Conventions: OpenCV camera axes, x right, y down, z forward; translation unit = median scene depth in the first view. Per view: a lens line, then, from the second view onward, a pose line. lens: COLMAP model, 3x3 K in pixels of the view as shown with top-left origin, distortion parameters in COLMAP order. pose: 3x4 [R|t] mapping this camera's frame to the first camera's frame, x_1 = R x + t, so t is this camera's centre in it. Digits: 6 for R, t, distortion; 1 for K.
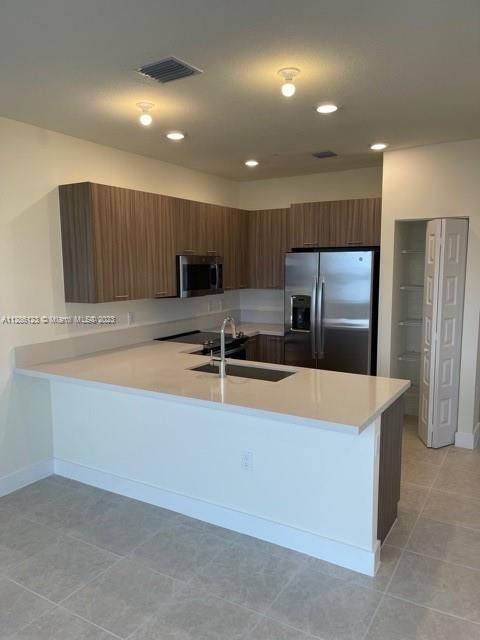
lens RADIAL K [[481.6, 0, 240.0], [0, 481.6, 320.0], [0, 0, 1]] dist [0.000581, 0.000157]
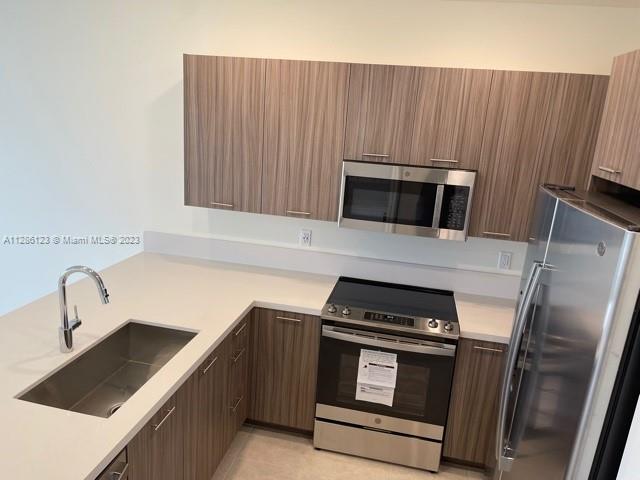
lens RADIAL K [[481.6, 0, 320.0], [0, 481.6, 240.0], [0, 0, 1]] dist [0.000581, 0.000157]
pose [[0.330160, 0.269447, -0.904651, 0.478643], [-0.185129, 0.958263, 0.217851, -0.175531], [0.925593, 0.095552, 0.366262, 0.807596]]
